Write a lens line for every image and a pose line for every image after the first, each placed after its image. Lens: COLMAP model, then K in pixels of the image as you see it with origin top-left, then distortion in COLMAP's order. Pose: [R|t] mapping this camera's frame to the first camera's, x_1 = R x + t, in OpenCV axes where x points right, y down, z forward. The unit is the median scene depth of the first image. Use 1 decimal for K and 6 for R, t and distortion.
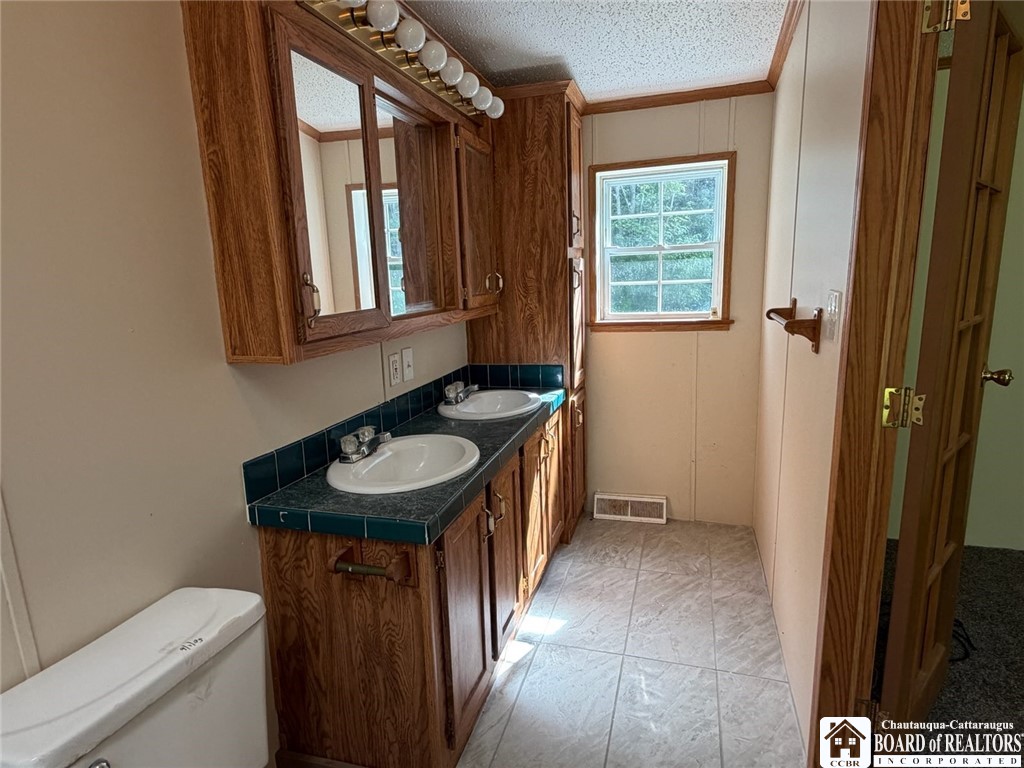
lens RADIAL K [[565.7, 0, 512.0], [0, 565.7, 384.0], [0, 0, 1]] dist [0.001721, 0.000105]
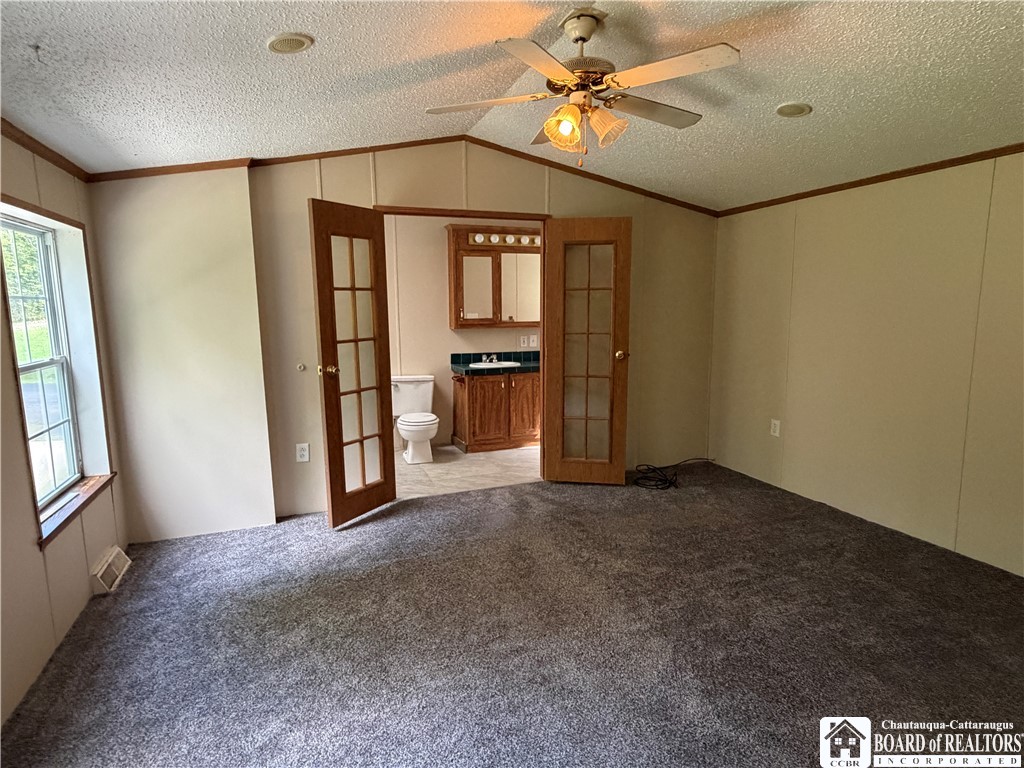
lens RADIAL K [[565.7, 0, 512.0], [0, 565.7, 384.0], [0, 0, 1]] dist [0.001721, 0.000105]
pose [[0.613102, 0.147516, -0.776109, 2.790366], [-0.167511, 0.984348, 0.054768, 0.056374], [0.772040, 0.096428, 0.628216, -1.116963]]
